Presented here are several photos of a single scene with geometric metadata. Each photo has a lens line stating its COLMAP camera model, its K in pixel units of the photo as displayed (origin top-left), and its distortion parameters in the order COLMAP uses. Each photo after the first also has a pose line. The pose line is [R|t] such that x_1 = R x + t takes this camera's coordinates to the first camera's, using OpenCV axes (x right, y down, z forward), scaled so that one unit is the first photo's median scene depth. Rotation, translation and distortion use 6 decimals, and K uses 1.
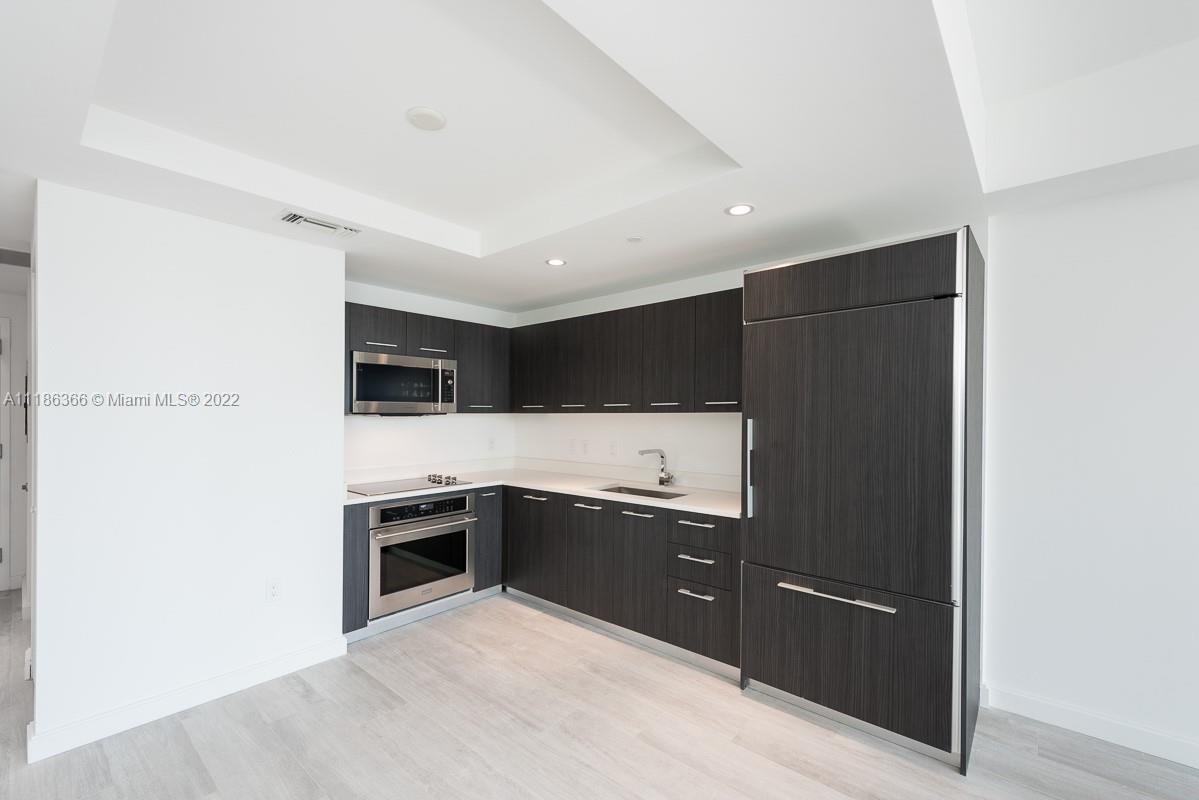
lens RADIAL K [[499.0, 0, 606.6], [0, 499.0, 414.7], [0, 0, 1]] dist [0.009696, -0.001025]
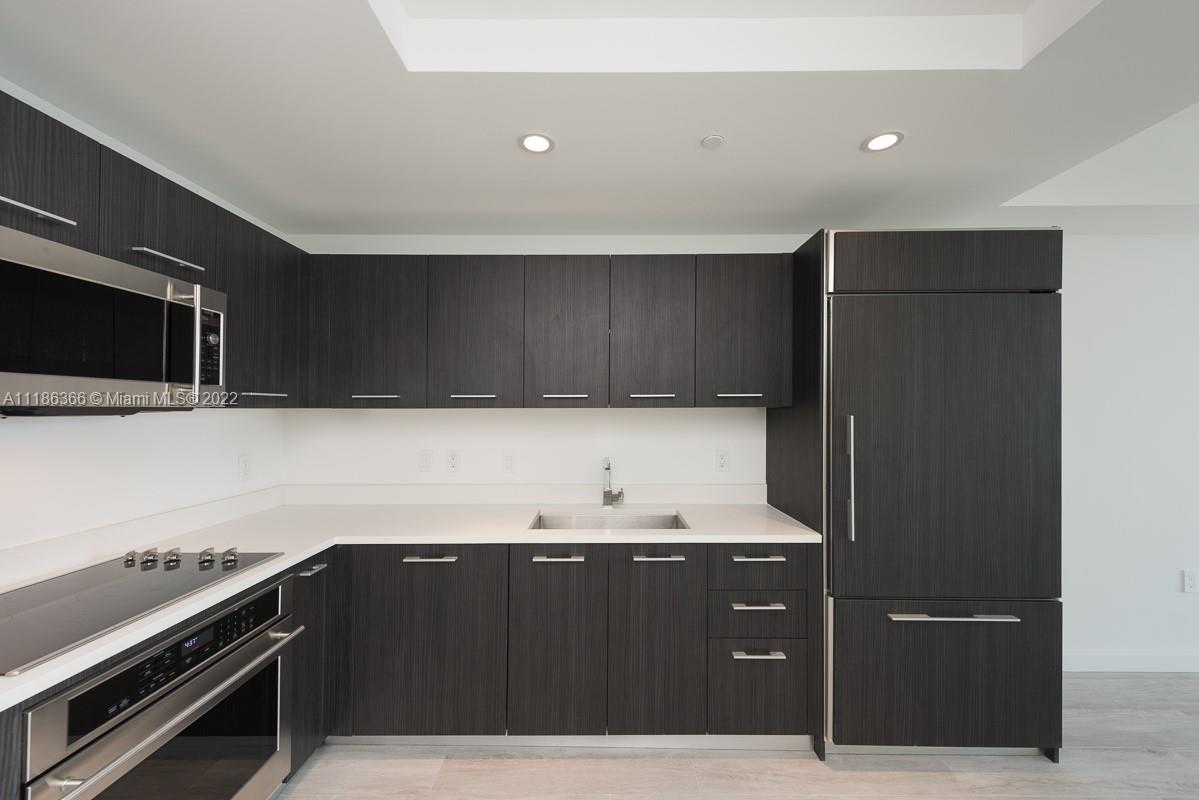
lens RADIAL K [[468.9, 0, 601.2], [0, 468.9, 406.2], [0, 0, 1]] dist [0.011048, -0.003826]
pose [[0.762595, 0.002868, 0.646869, -0.393241], [0.001319, 0.999981, -0.005989, -0.001963], [-0.646874, 0.005421, 0.762577, 0.546974]]
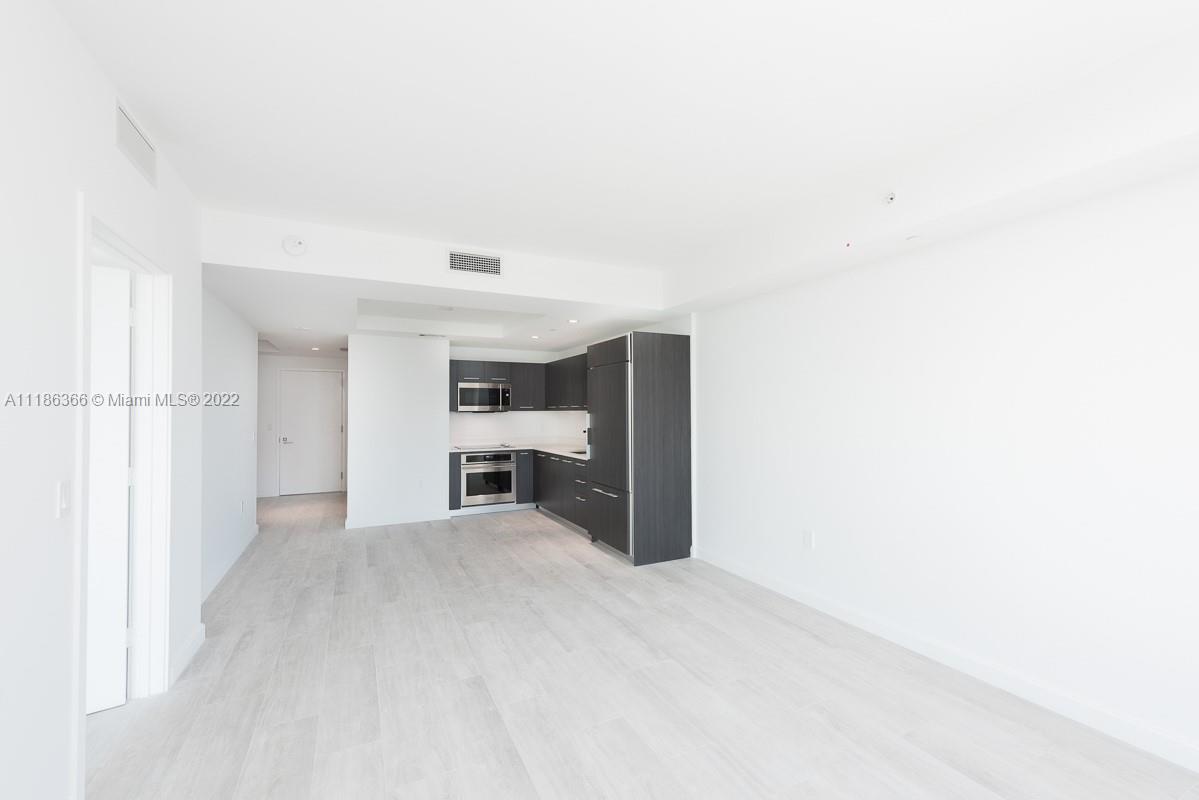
lens RADIAL K [[499.0, 0, 607.4], [0, 499.0, 404.1], [0, 0, 1]] dist [0.009696, -0.001025]
pose [[0.924246, -0.007084, -0.381732, 0.943039], [0.003093, 0.999934, -0.011070, -0.007445], [0.381785, 0.009050, 0.924207, -0.762685]]
